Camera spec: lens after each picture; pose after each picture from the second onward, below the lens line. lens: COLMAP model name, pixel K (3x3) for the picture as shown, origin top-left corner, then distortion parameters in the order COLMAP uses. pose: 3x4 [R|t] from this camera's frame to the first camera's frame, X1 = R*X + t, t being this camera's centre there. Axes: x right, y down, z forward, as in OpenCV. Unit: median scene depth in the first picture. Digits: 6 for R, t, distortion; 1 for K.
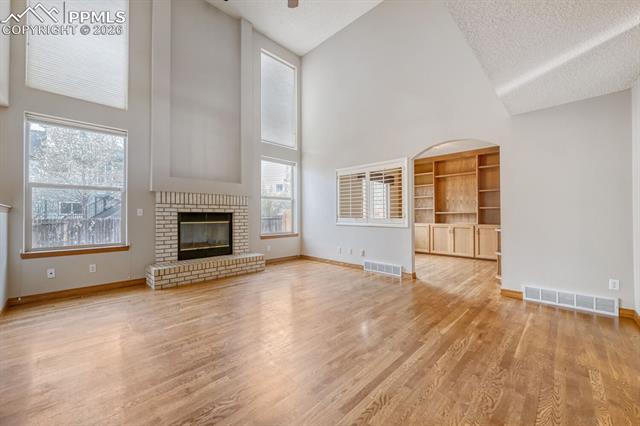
lens RADIAL K [[252.3, 0, 319.7], [0, 252.3, 212.5], [0, 0, 1]] dist [0.000211, -0.000078]
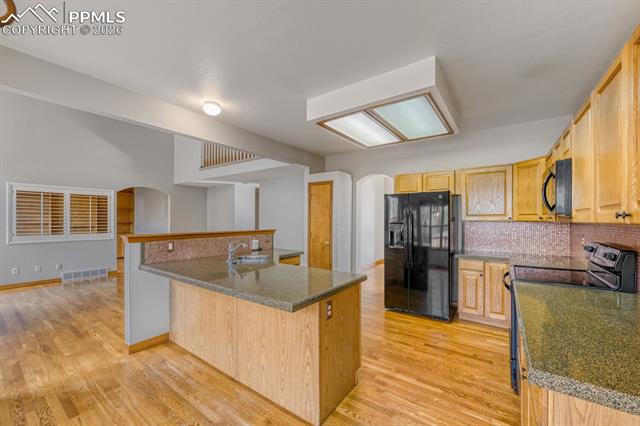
lens RADIAL K [[252.3, 0, 320.2], [0, 252.3, 217.7], [0, 0, 1]] dist [0.000211, -0.000078]
pose [[-0.165798, 0.005974, 0.986142, -0.970984], [-0.010773, 0.999911, -0.007869, -0.049356], [-0.986101, -0.011929, -0.165719, 0.059671]]
